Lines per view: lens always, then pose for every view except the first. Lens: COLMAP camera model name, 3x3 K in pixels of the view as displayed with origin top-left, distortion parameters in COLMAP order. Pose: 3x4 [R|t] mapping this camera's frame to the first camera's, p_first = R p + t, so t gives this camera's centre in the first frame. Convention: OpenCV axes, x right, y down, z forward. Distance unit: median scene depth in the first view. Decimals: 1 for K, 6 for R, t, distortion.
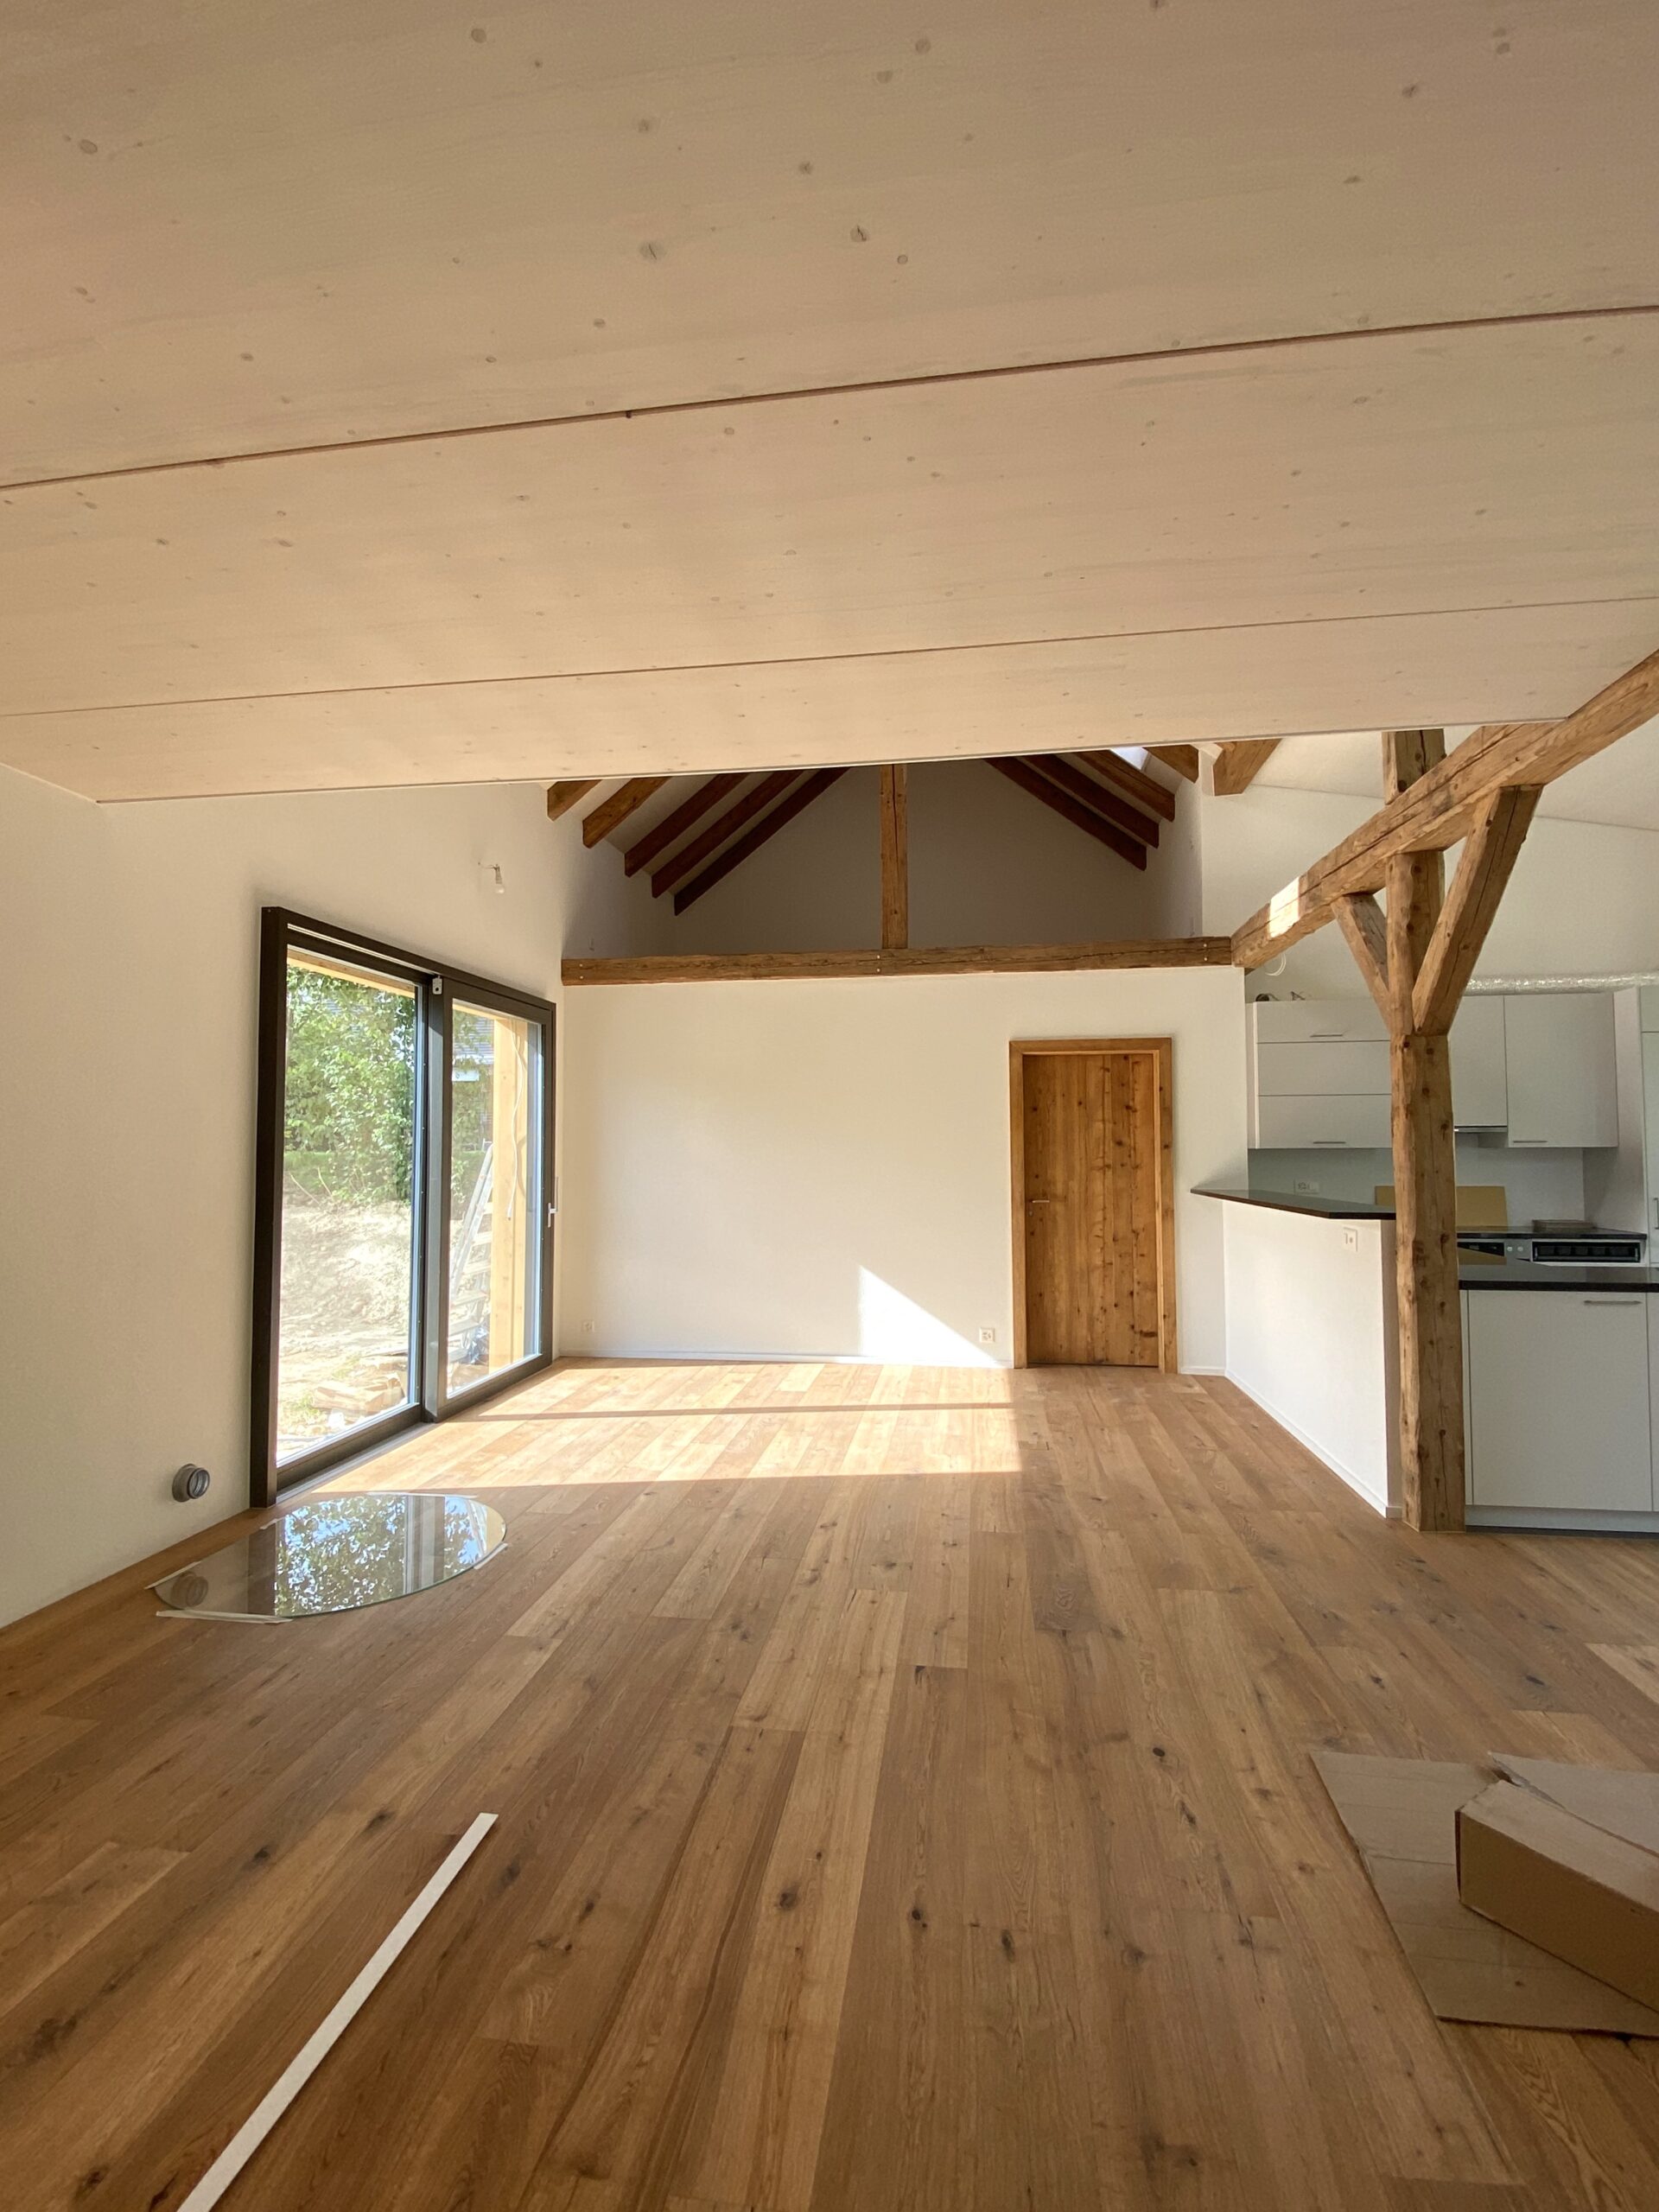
lens RADIAL K [[999.8, 0, 829.5], [0, 999.8, 1106.0], [0, 0, 1]] dist [0.023109, -0.045032]
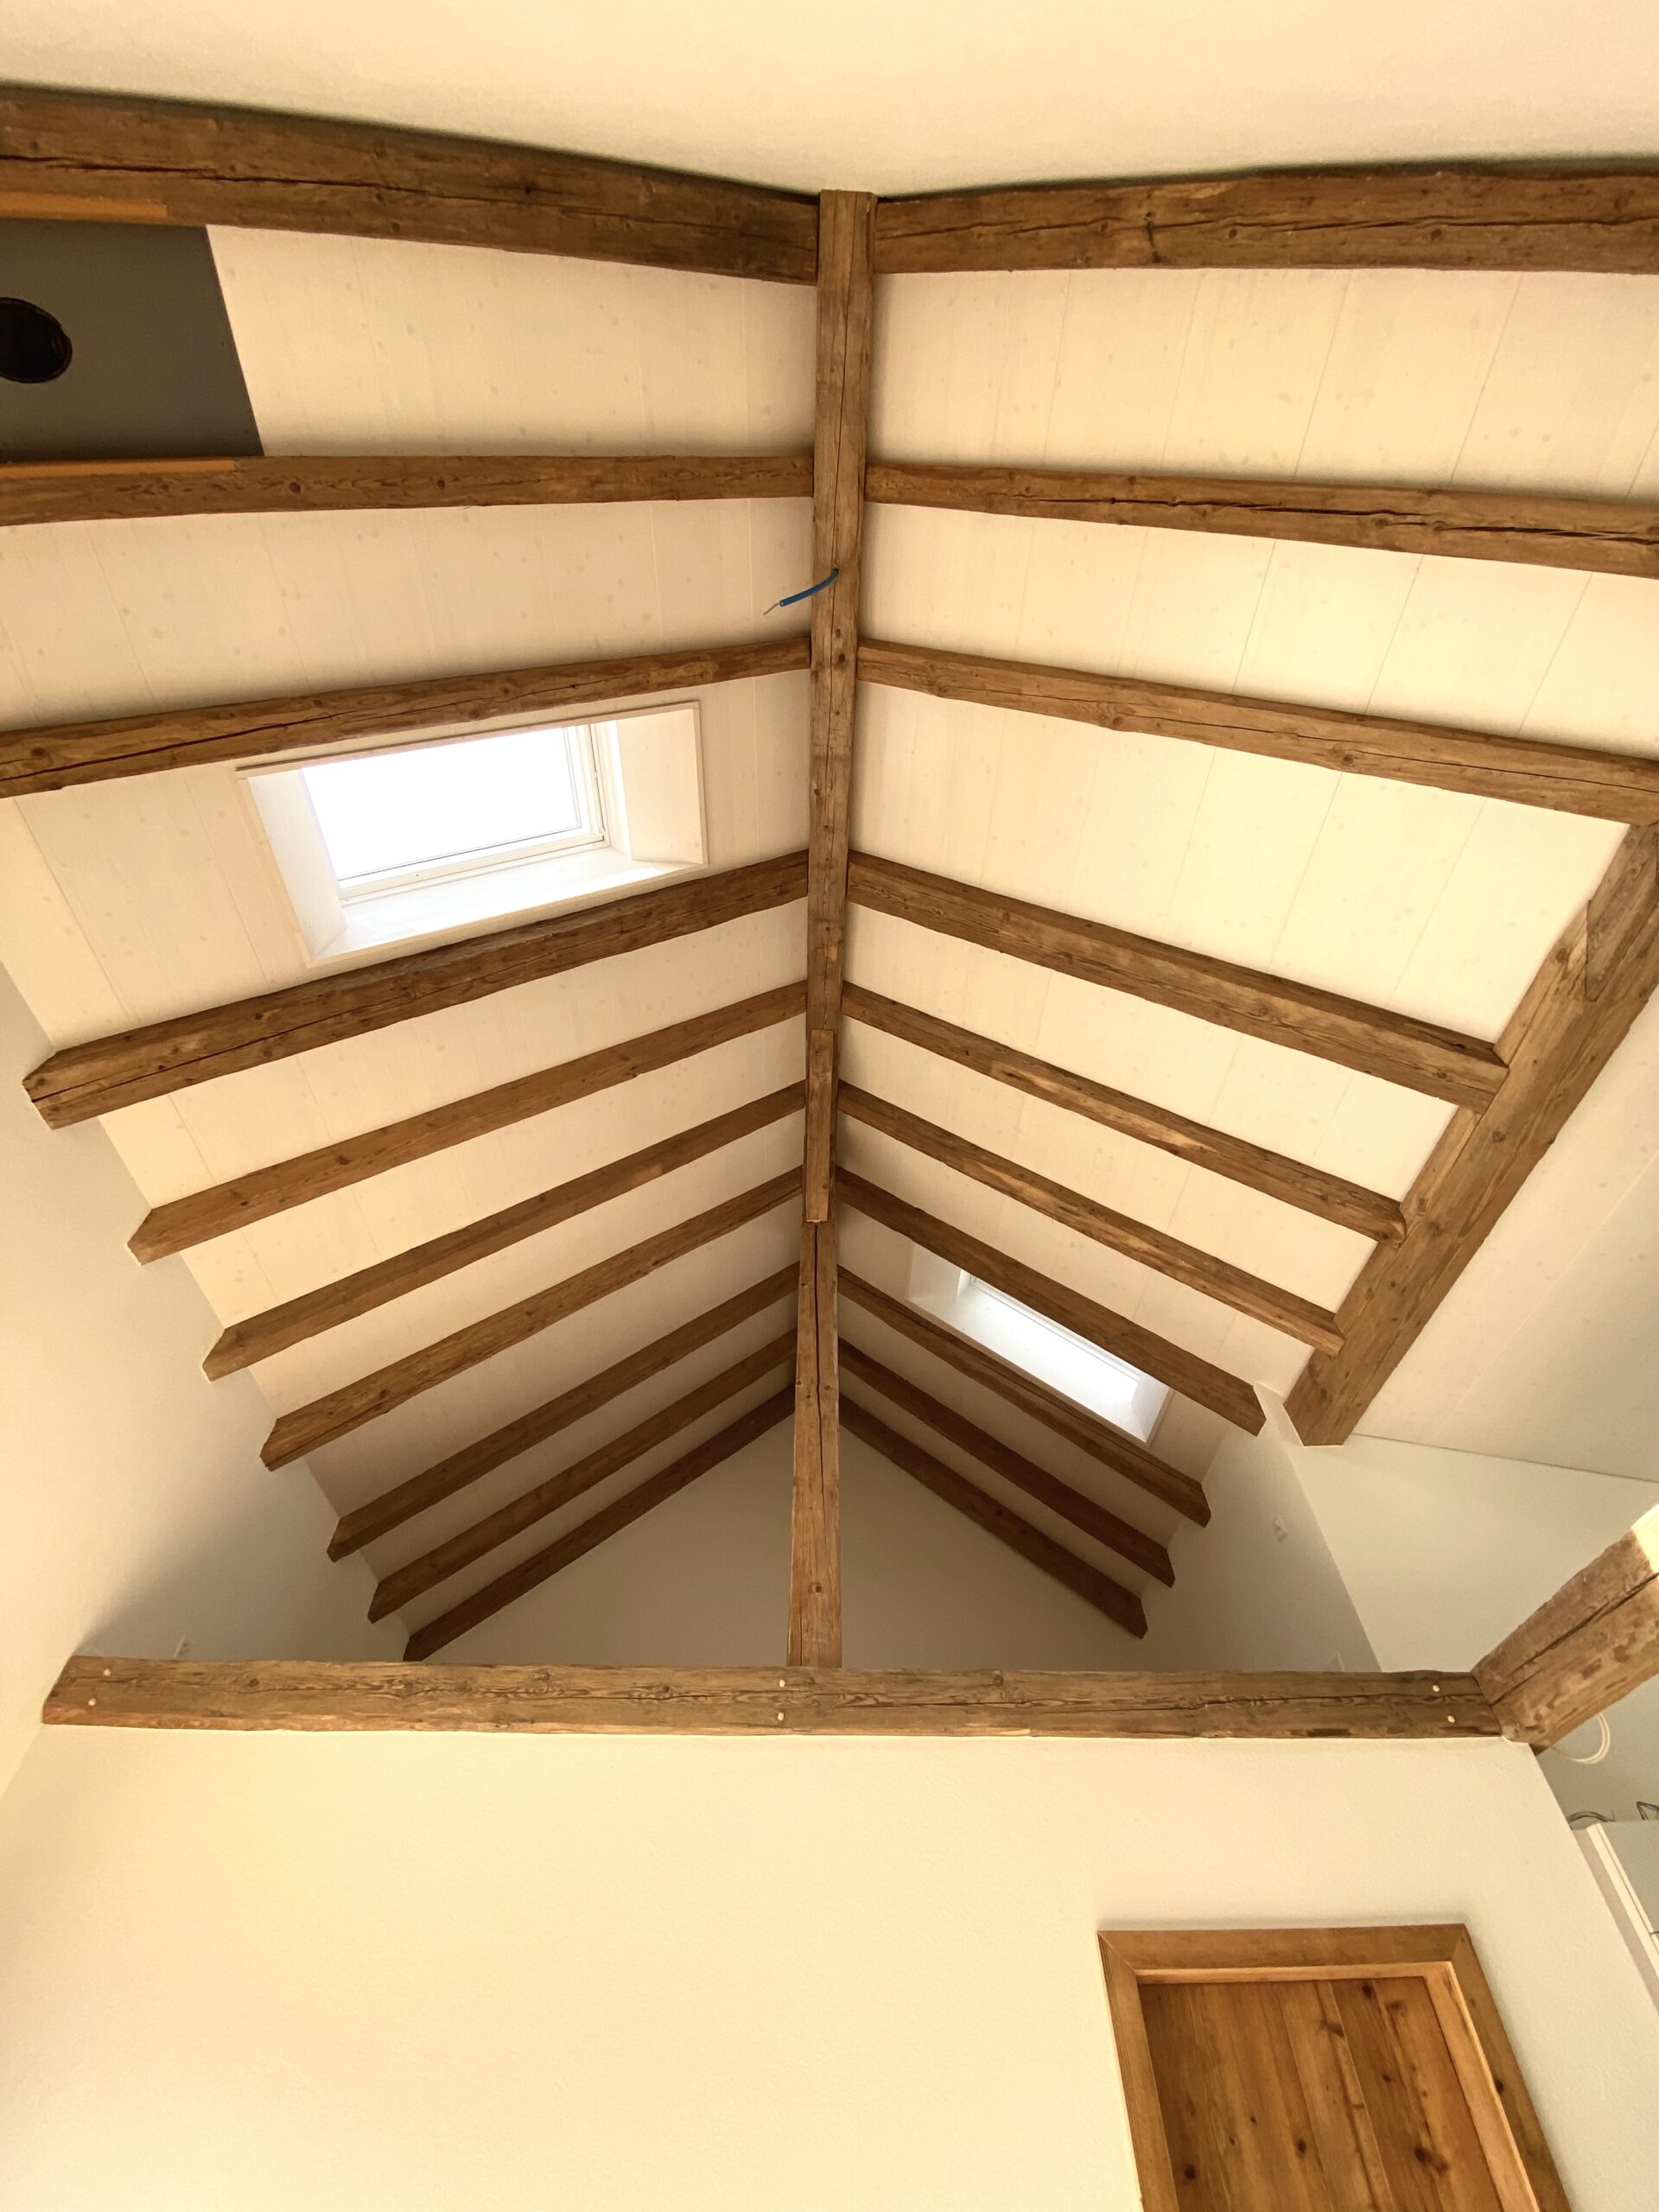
lens RADIAL K [[896.7, 0, 830.3], [0, 896.7, 1111.8], [0, 0, 1]] dist [0.010178, -0.015396]
pose [[0.983346, 0.143894, 0.111015, -0.013683], [-0.009633, 0.651251, -0.758802, -0.005723], [-0.181485, 0.745095, 0.641791, 0.537734]]
